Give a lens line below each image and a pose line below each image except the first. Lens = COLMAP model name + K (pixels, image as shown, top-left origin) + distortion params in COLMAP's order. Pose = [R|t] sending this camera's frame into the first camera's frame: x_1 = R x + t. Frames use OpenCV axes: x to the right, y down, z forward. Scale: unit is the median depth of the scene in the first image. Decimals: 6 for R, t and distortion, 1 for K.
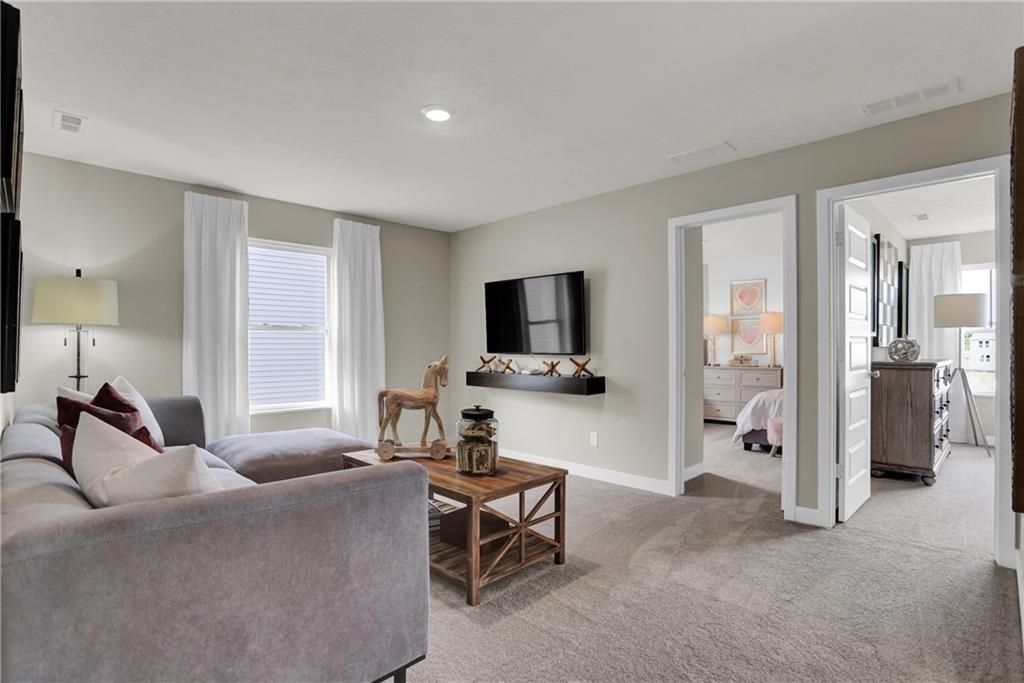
lens RADIAL K [[497.5, 0, 514.4], [0, 497.5, 347.2], [0, 0, 1]] dist [-0.034172, 0.000650]
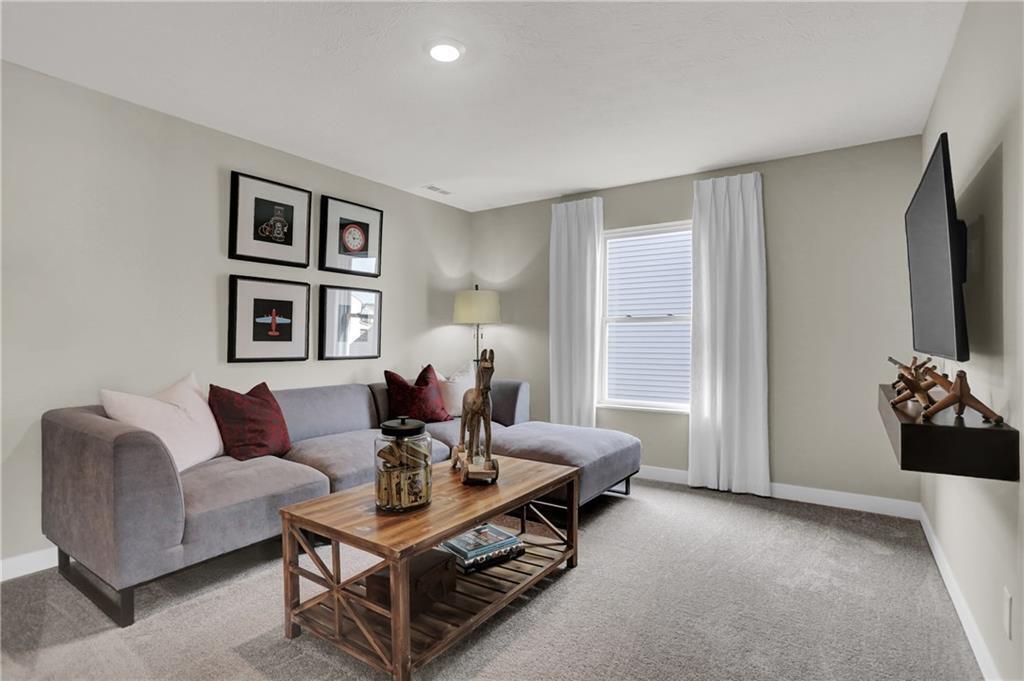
lens RADIAL K [[497.5, 0, 514.7], [0, 497.5, 341.1], [0, 0, 1]] dist [-0.034172, 0.000650]
pose [[0.222316, 0.001976, -0.974973, 0.216003], [0.002530, 0.999993, 0.002603, 0.000141], [0.974971, -0.003045, 0.222310, 0.307759]]
